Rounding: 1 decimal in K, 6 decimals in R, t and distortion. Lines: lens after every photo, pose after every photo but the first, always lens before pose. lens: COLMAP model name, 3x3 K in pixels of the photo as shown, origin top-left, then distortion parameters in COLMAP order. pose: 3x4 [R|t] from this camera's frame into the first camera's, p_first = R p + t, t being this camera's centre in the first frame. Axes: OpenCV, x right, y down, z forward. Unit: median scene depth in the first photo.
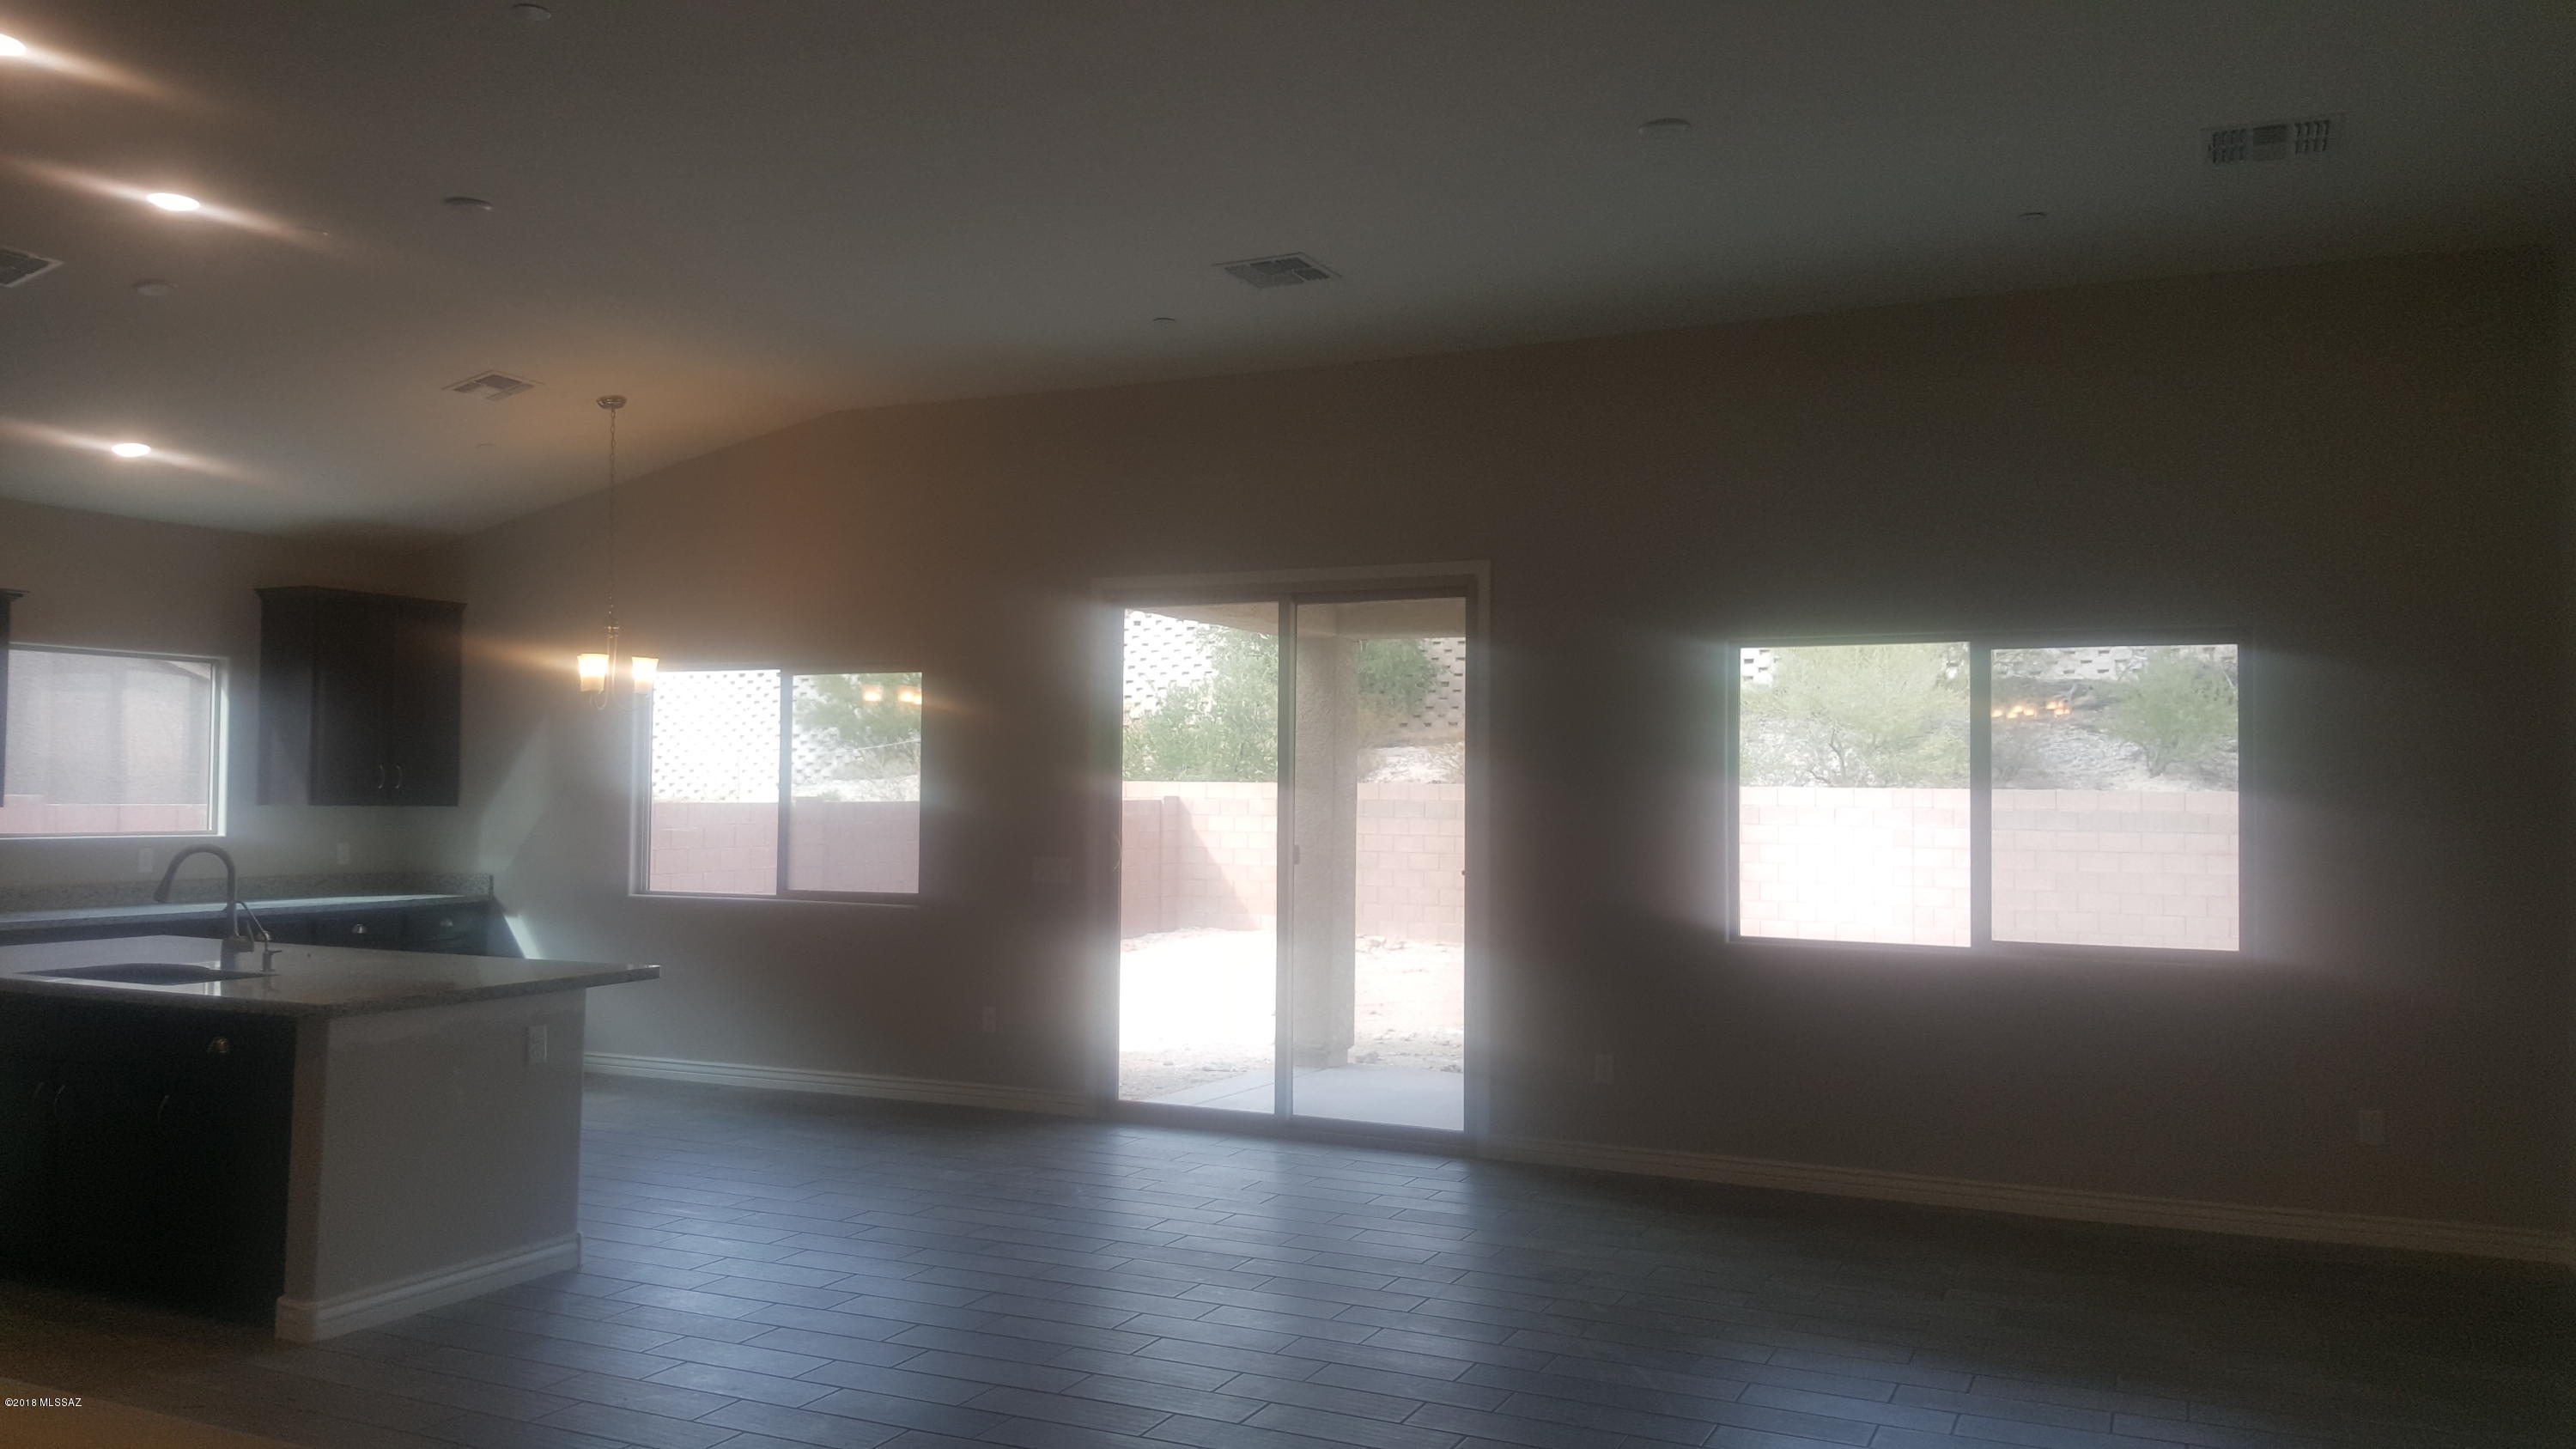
lens RADIAL K [[1913.1, 0, 1289.2], [0, 1913.1, 717.7], [0, 0, 1]] dist [0.060472, -0.095886]
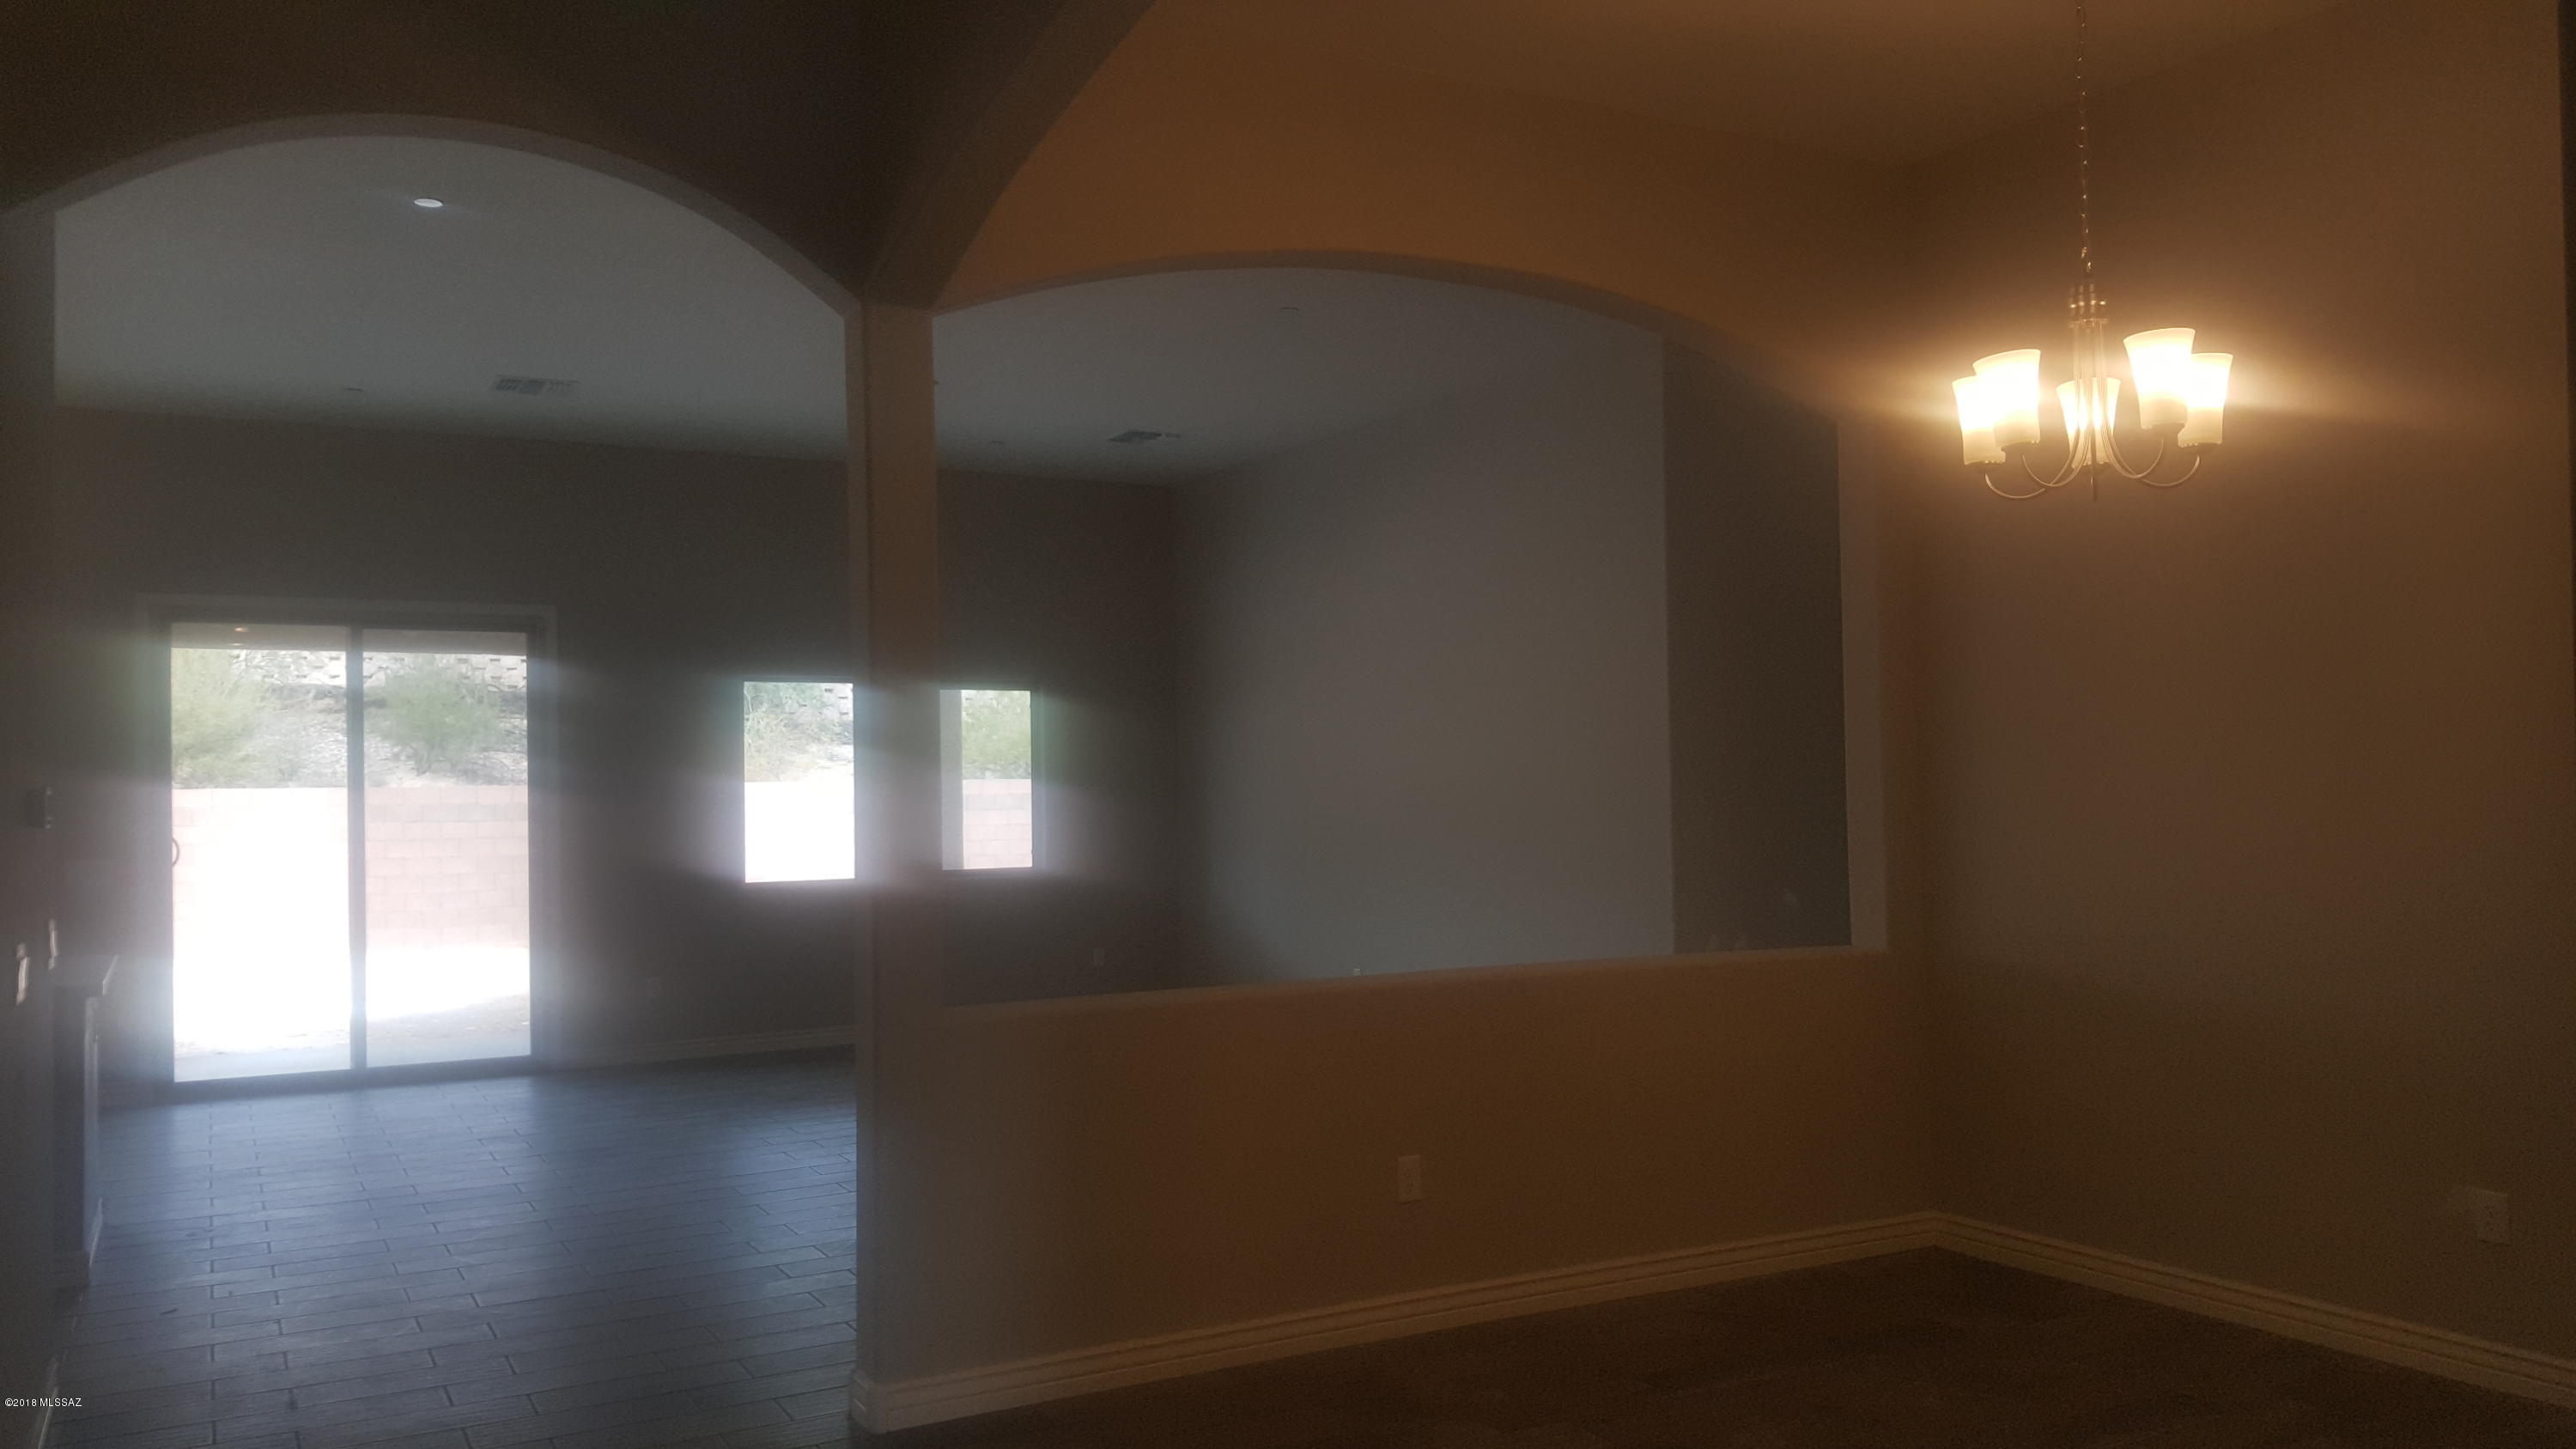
lens RADIAL K [[1913.1, 0, 1280.2], [0, 1913.1, 731.8], [0, 0, 1]] dist [0.060472, -0.095886]
pose [[0.554207, 0.004839, 0.832365, -0.647854], [-0.011366, 0.999934, 0.001754, -0.005970], [-0.832301, -0.010432, 0.554226, -0.116451]]
